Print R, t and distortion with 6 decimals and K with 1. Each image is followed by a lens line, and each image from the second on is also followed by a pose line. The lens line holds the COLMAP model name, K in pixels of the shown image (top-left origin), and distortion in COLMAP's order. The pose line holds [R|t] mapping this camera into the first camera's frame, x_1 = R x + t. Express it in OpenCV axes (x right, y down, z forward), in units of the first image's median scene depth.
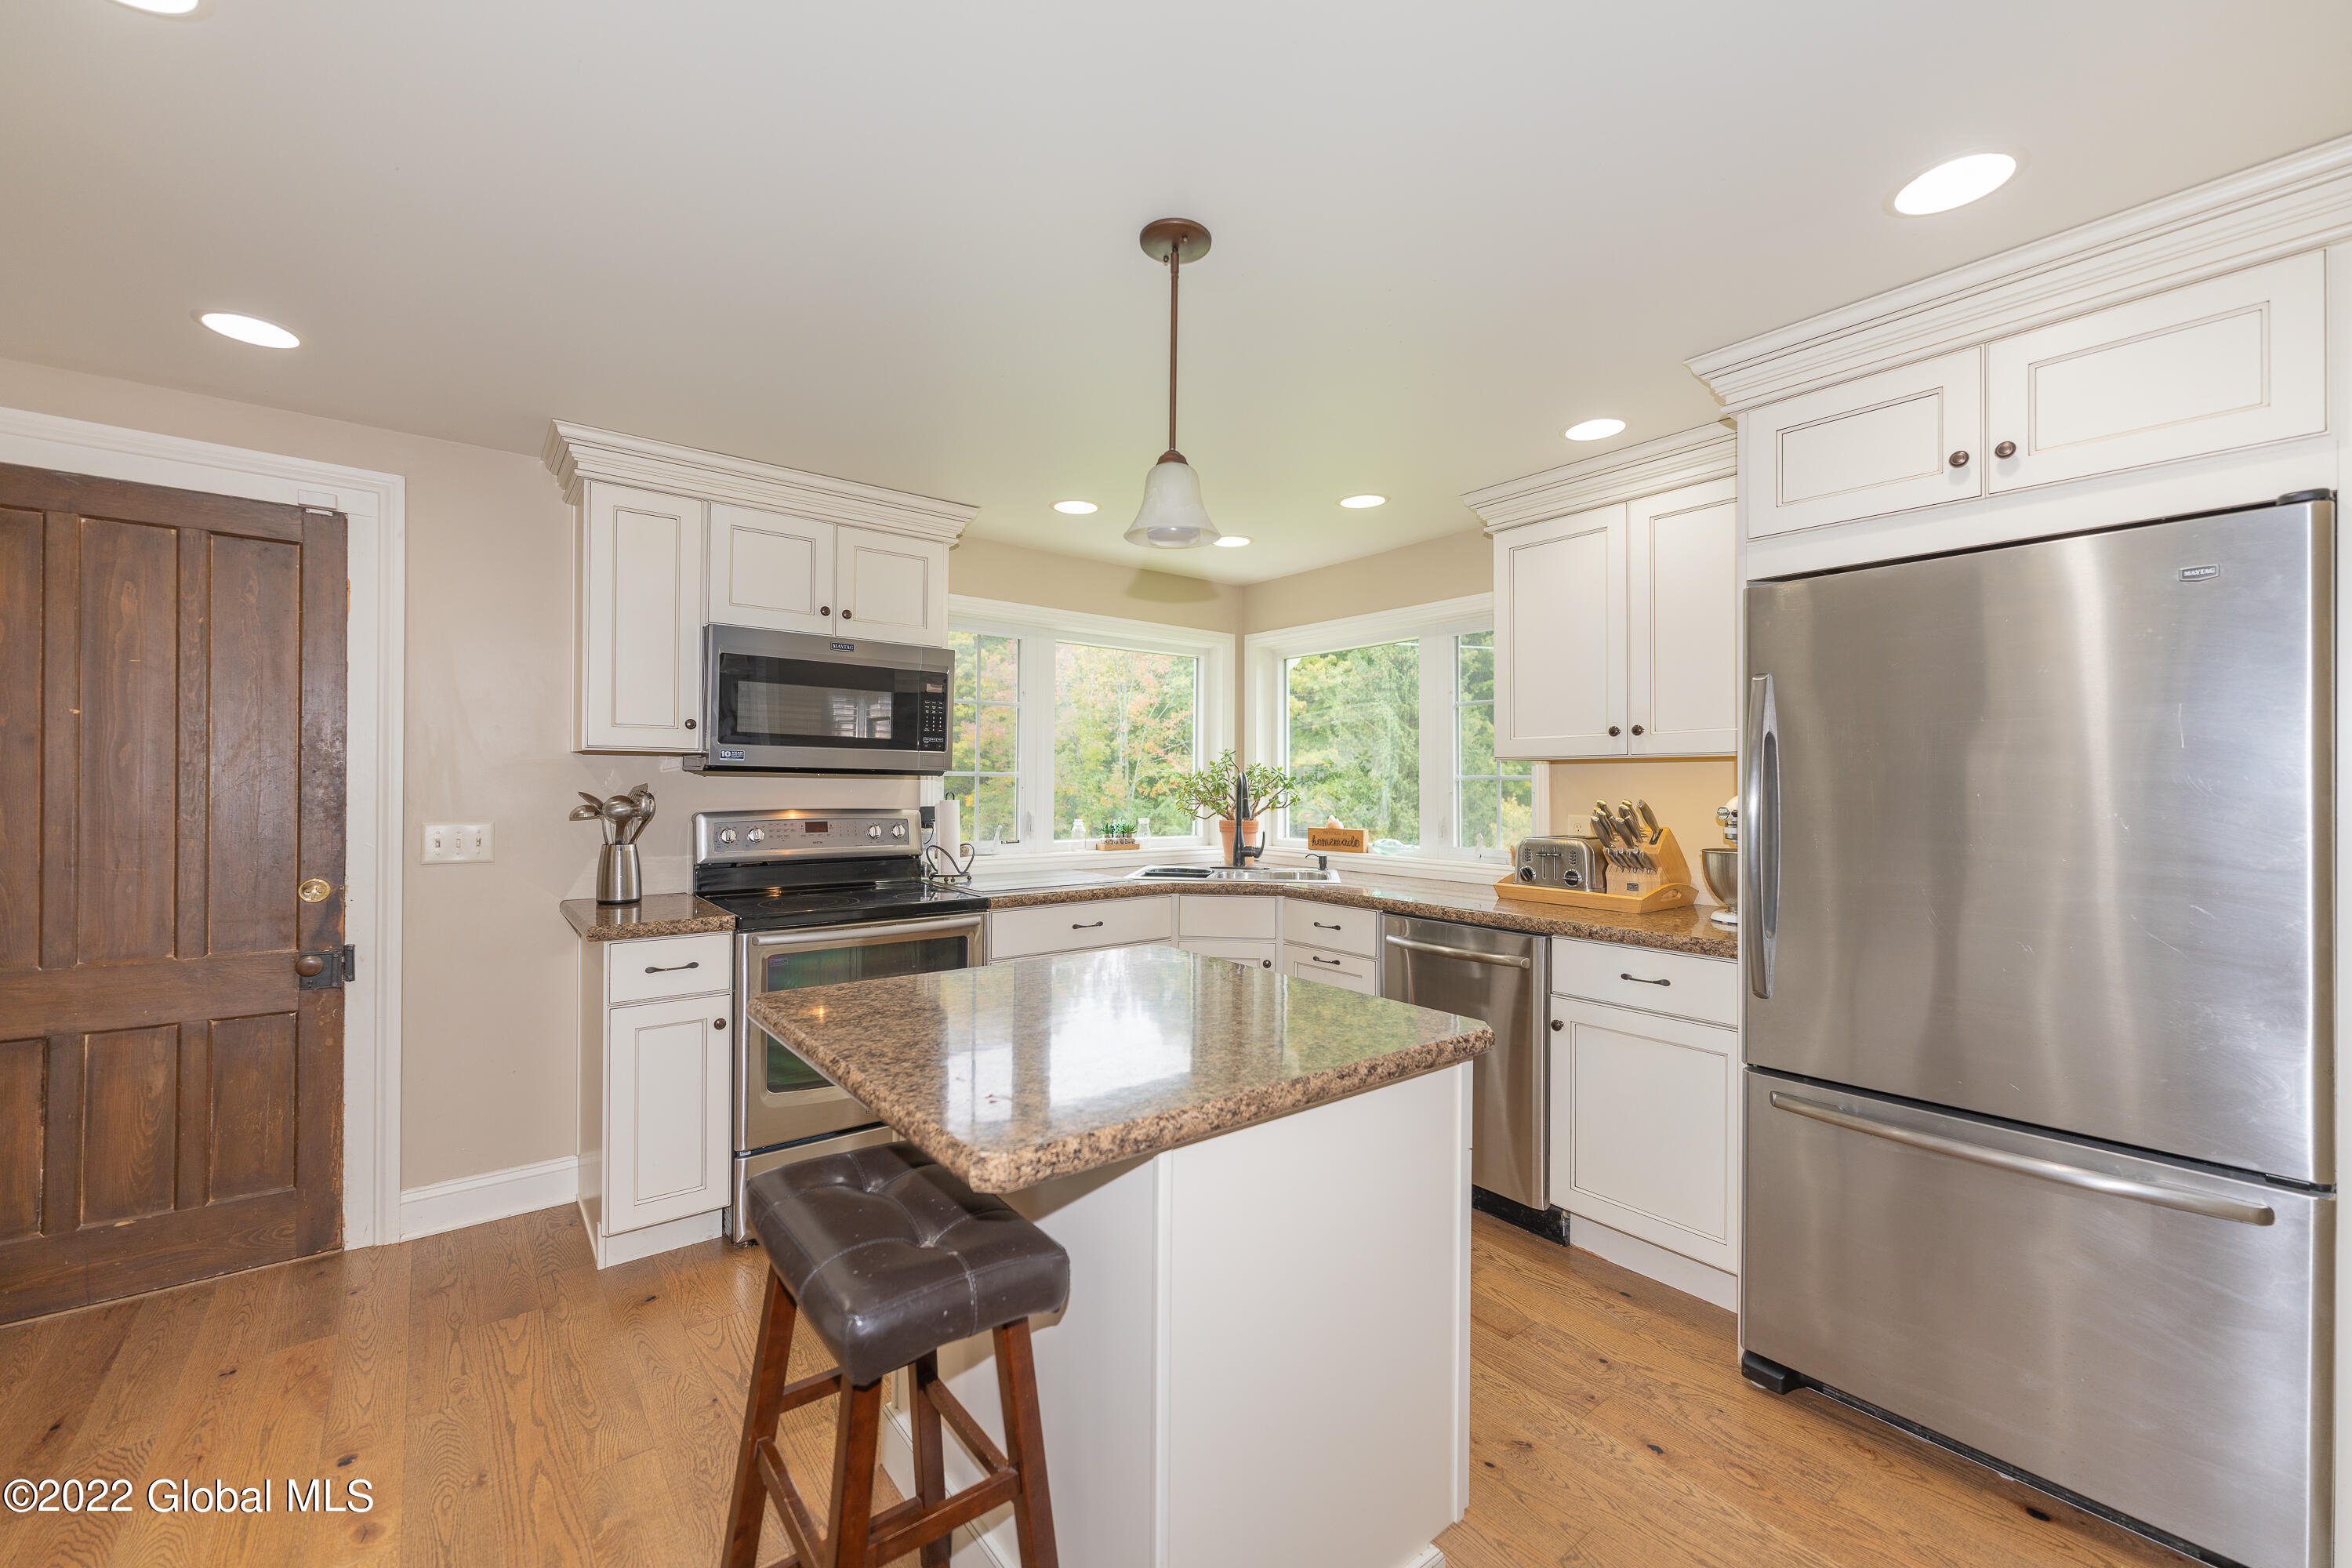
lens RADIAL K [[936.9, 0, 1179.6], [0, 936.9, 778.2], [0, 0, 1]] dist [0.001958, 0.000099]
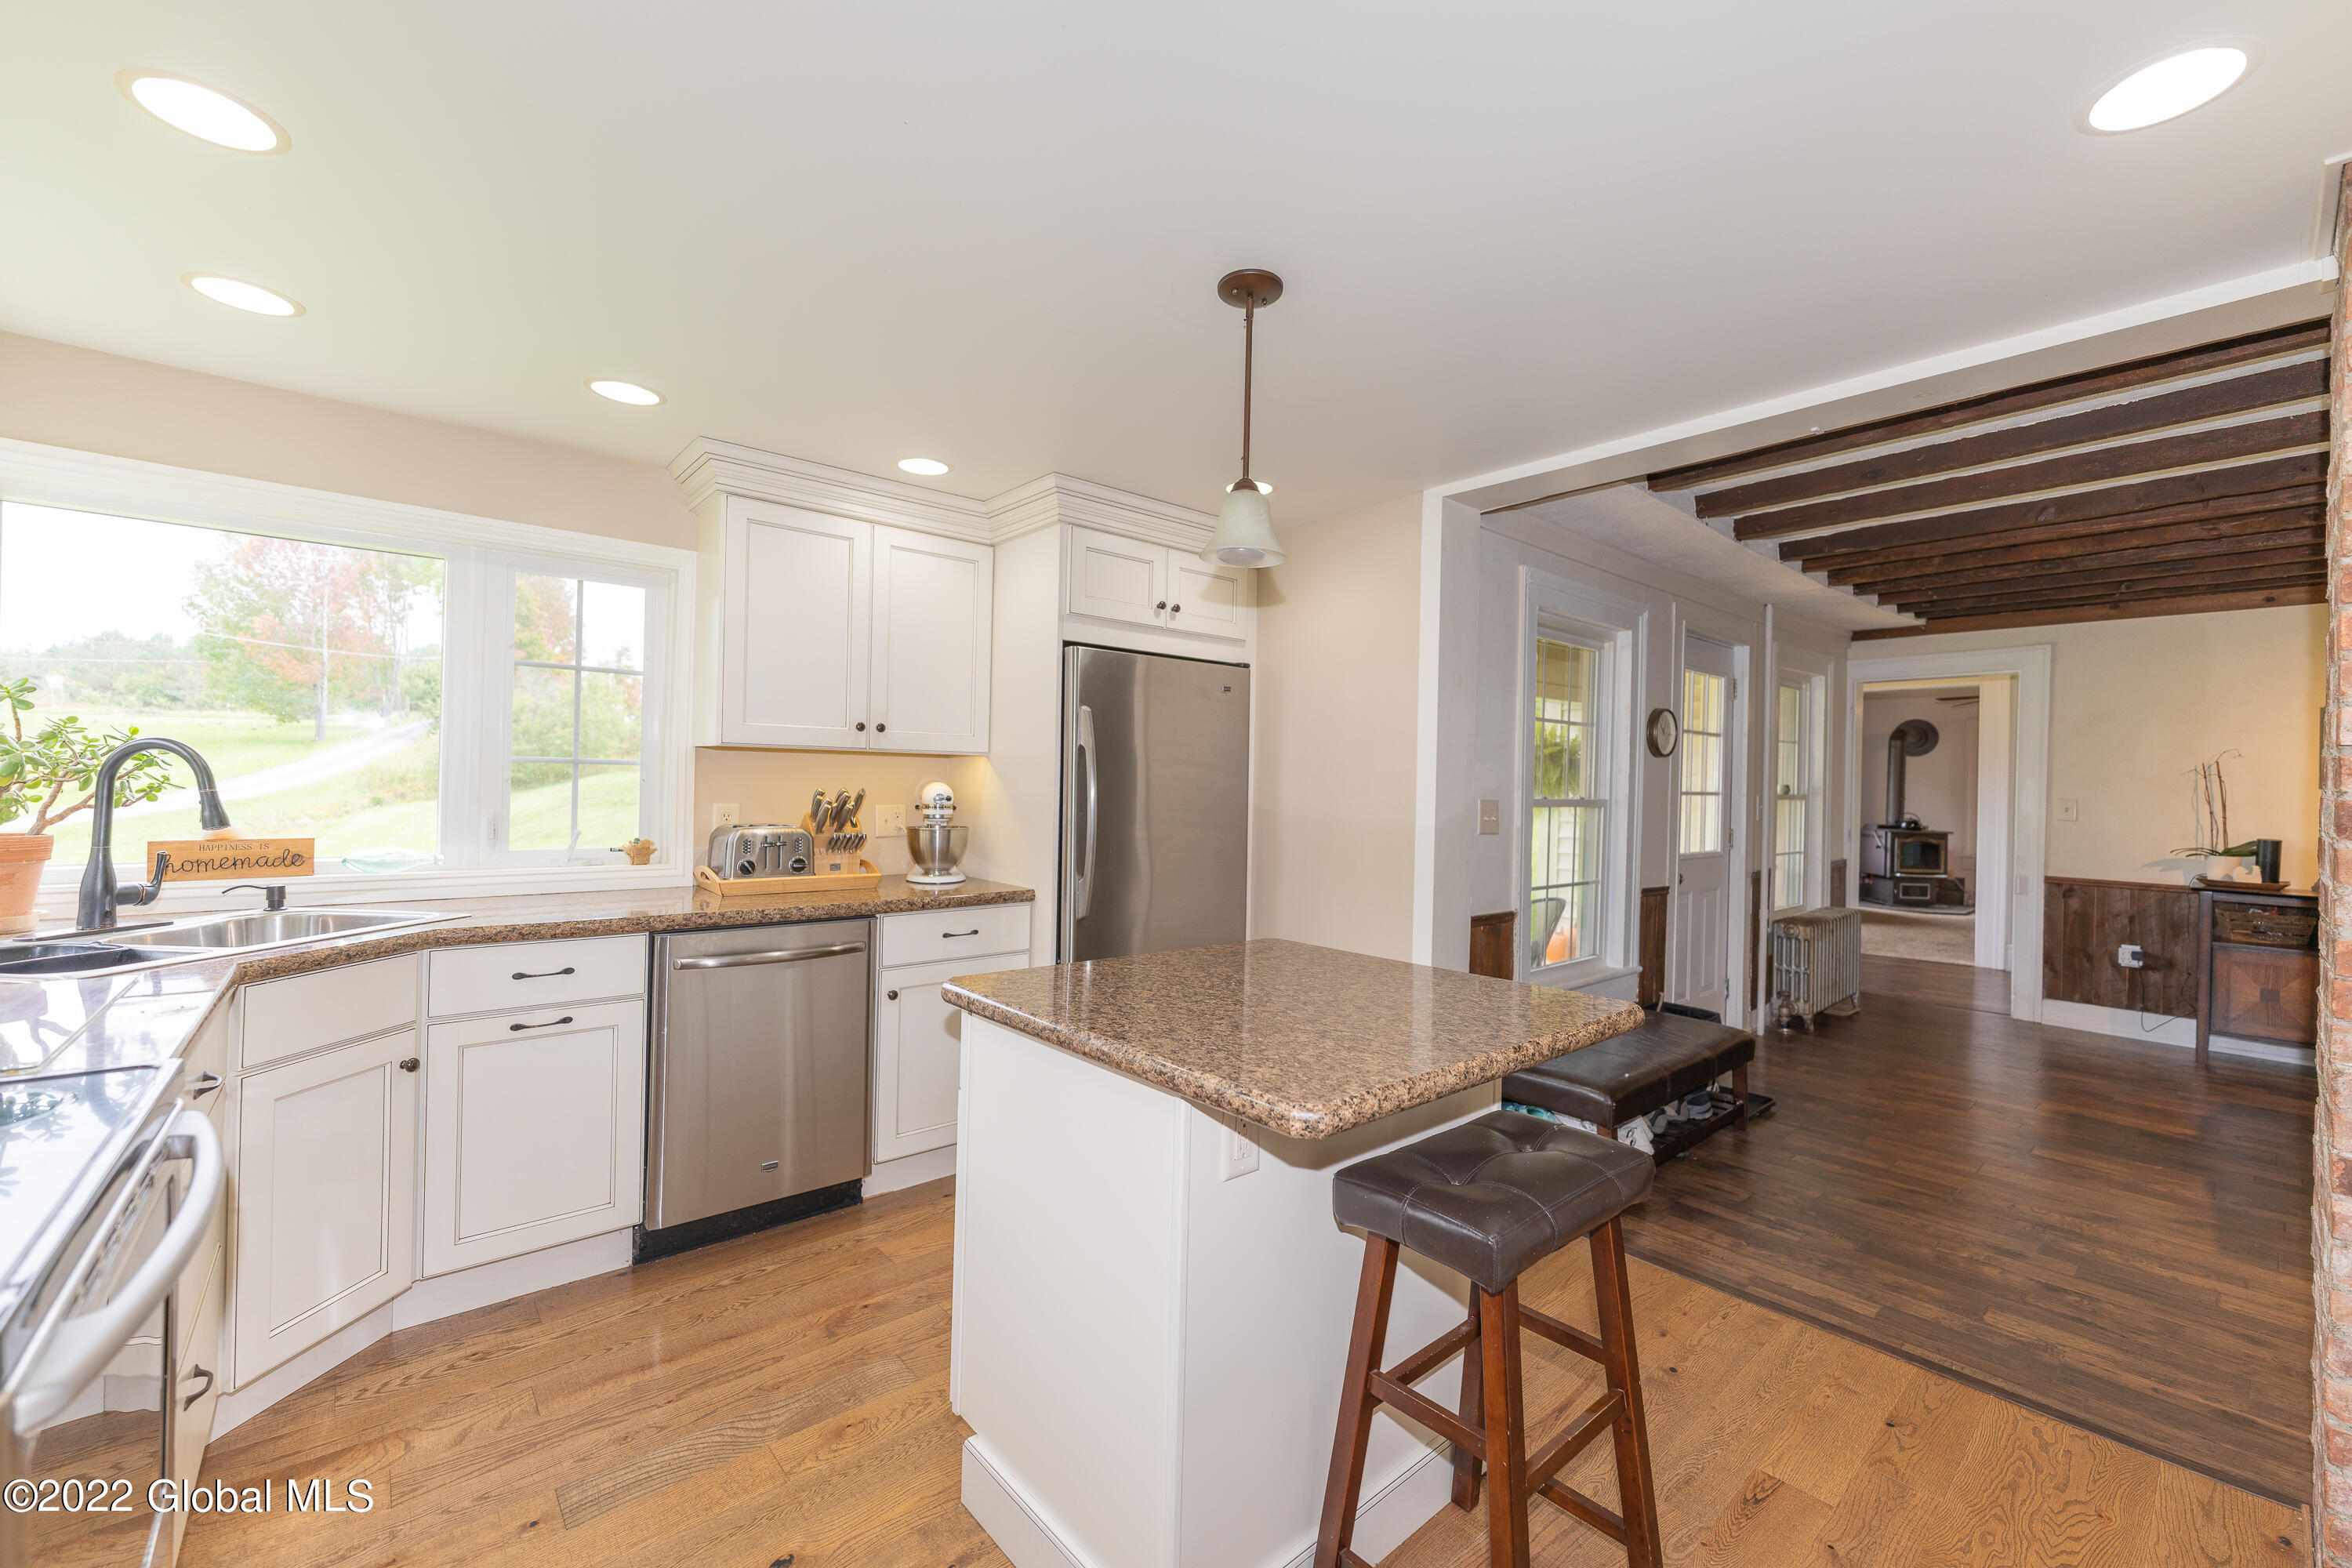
lens RADIAL K [[936.9, 0, 1179.6], [0, 936.9, 778.2], [0, 0, 1]] dist [0.001958, 0.000099]
pose [[-0.043754, 0.000009, 0.999042, -0.651171], [-0.026093, 0.999659, -0.001152, 0.002203], [-0.998702, -0.026118, -0.043739, 0.661150]]
